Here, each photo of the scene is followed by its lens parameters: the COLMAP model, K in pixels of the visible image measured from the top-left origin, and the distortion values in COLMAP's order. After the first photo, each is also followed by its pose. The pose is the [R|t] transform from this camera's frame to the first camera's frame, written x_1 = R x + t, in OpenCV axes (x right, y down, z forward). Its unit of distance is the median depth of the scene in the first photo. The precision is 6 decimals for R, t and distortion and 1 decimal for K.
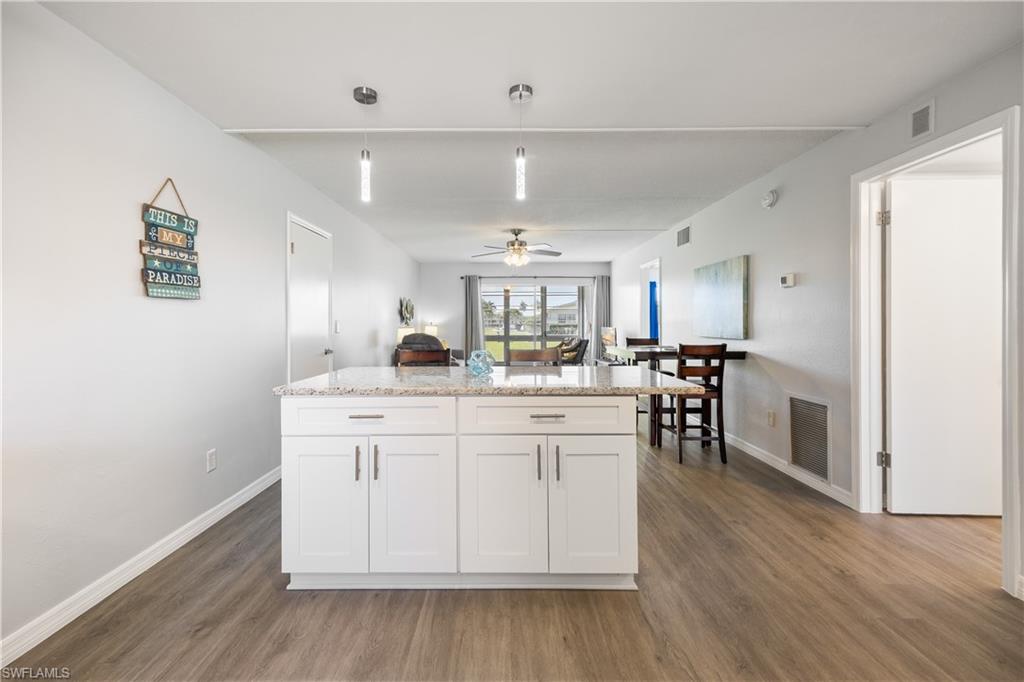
lens RADIAL K [[437.5, 0, 497.1], [0, 437.5, 324.5], [0, 0, 1]] dist [0.011063, -0.000382]
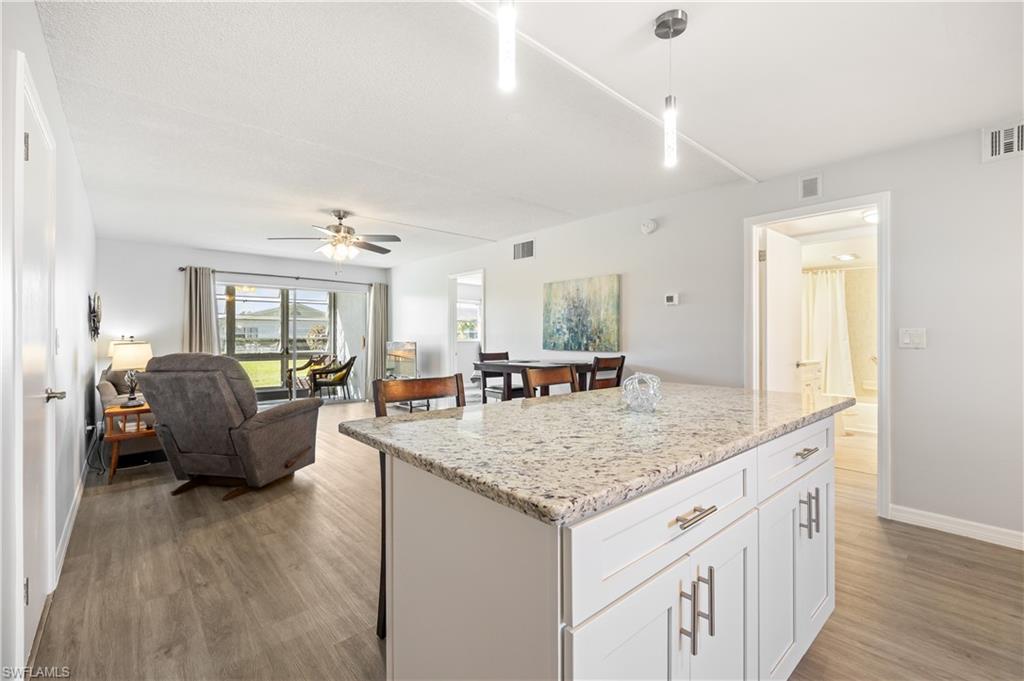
lens RADIAL K [[444.0, 0, 515.1], [0, 444.0, 338.0], [0, 0, 1]] dist [-0.010639, 0.000130]
pose [[0.738978, 0.001818, 0.673727, -0.622806], [0.000417, 0.999995, -0.003155, 0.006071], [-0.673730, 0.002612, 0.738973, 0.609336]]
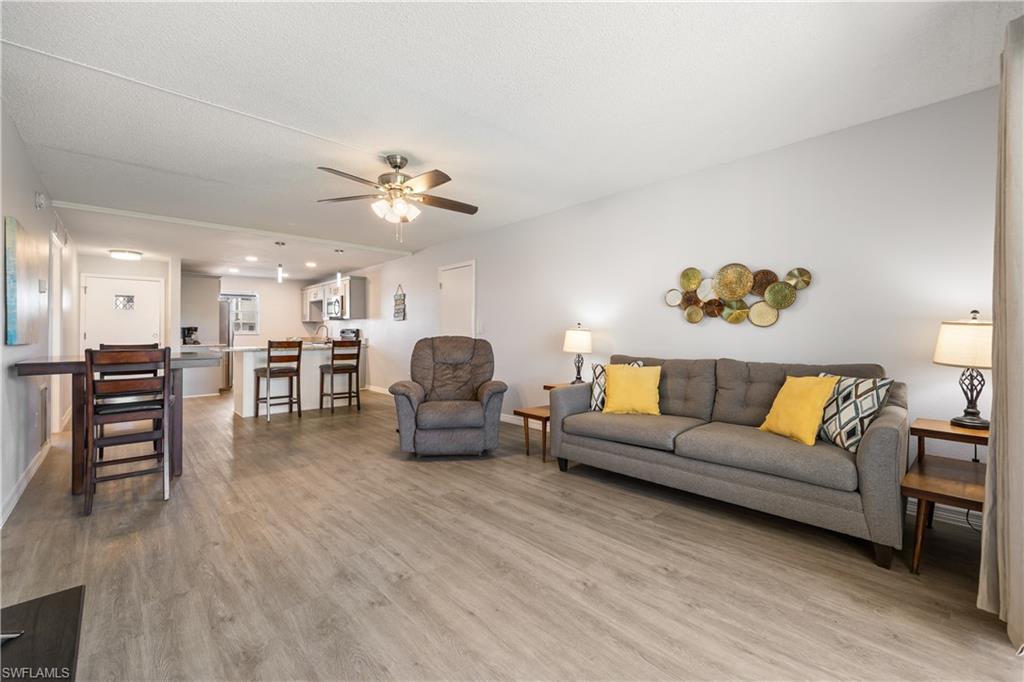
lens RADIAL K [[409.2, 0, 526.7], [0, 409.2, 341.6], [0, 0, 1]] dist [0.004696, 0.000069]
pose [[-0.704397, 0.020585, -0.709508, 0.776315], [0.003516, 0.999668, 0.025513, 0.023911], [0.709798, 0.015477, -0.704235, 3.821259]]
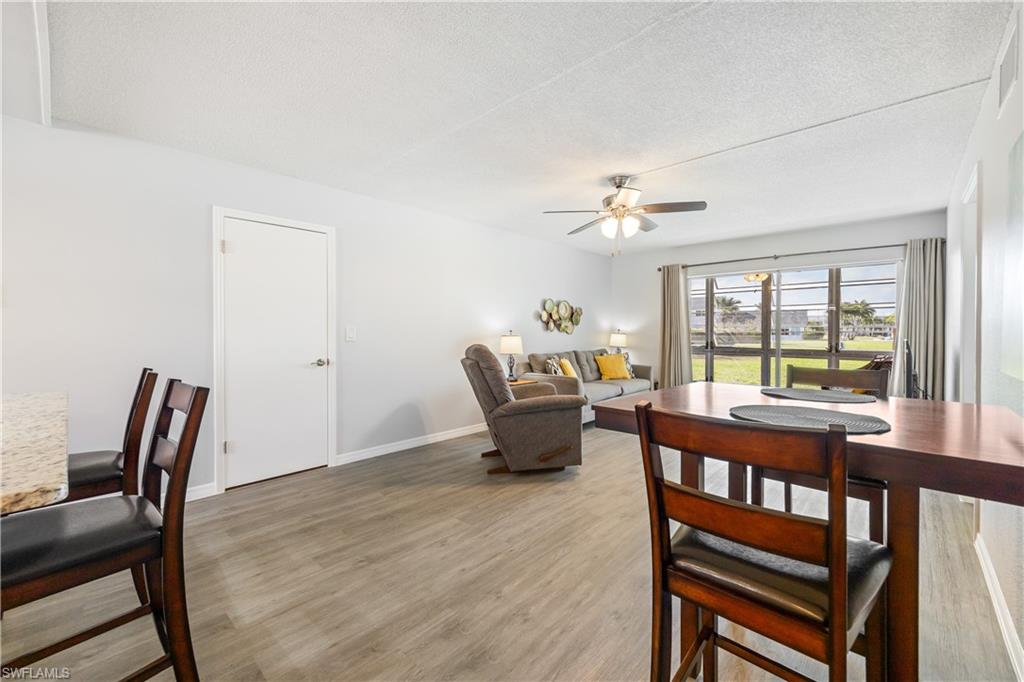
lens RADIAL K [[423.6, 0, 510.4], [0, 423.6, 333.8], [0, 0, 1]] dist [0.010657, -0.000879]
pose [[0.742206, 0.009009, -0.670112, 0.845126], [-0.004214, 0.999953, 0.008777, -0.007652], [0.670159, -0.003690, 0.742208, 1.159747]]
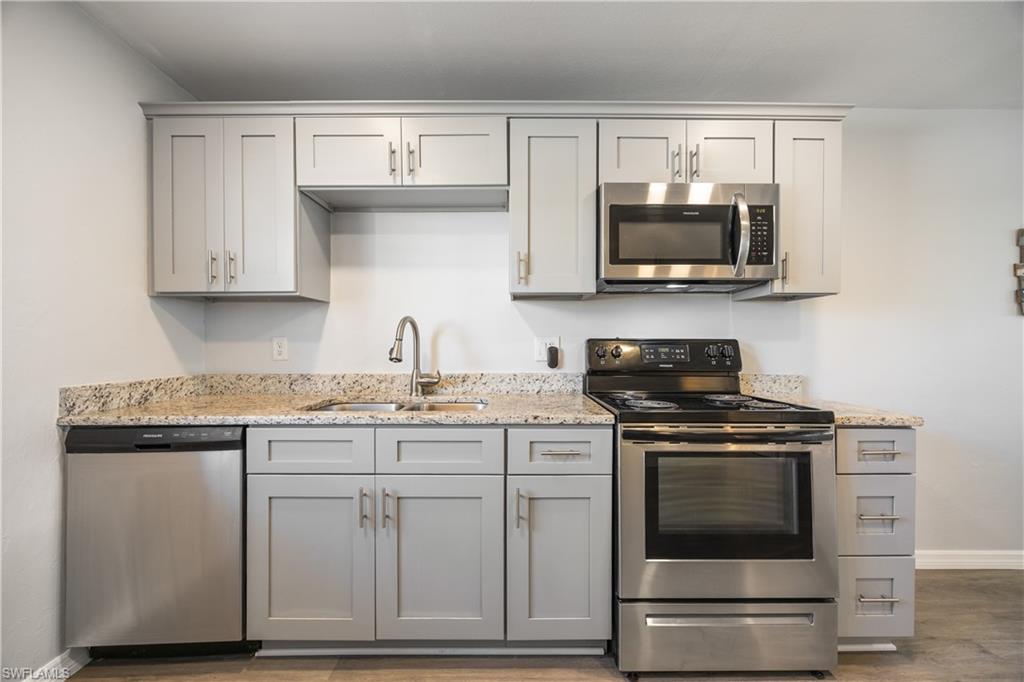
lens RADIAL K [[409.2, 0, 512.7], [0, 409.2, 340.8], [0, 0, 1]] dist [0.004696, 0.000069]
pose [[0.039731, 0.003500, -0.999204, 0.145055], [-0.005297, 0.999981, 0.003292, 0.001487], [0.999196, 0.005162, 0.039749, -0.252301]]
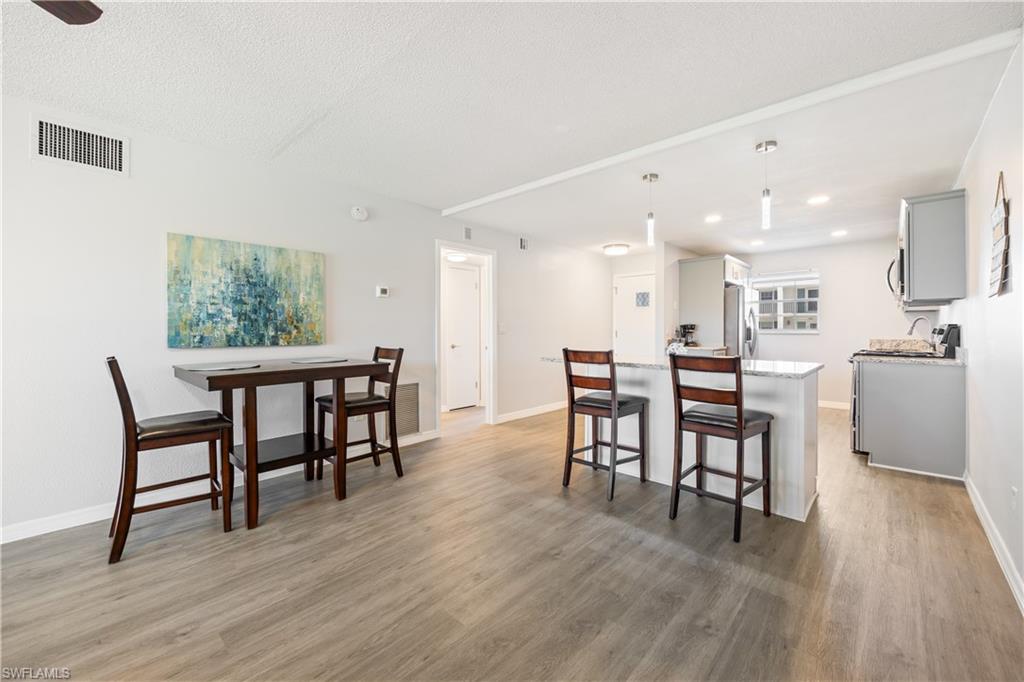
lens RADIAL K [[409.2, 0, 510.3], [0, 409.2, 333.1], [0, 0, 1]] dist [0.004696, 0.000069]
pose [[-0.744216, -0.001701, 0.667937, -0.528588], [0.005604, 0.999946, 0.008790, 0.008553], [-0.667916, 0.010285, -0.744166, 2.351924]]
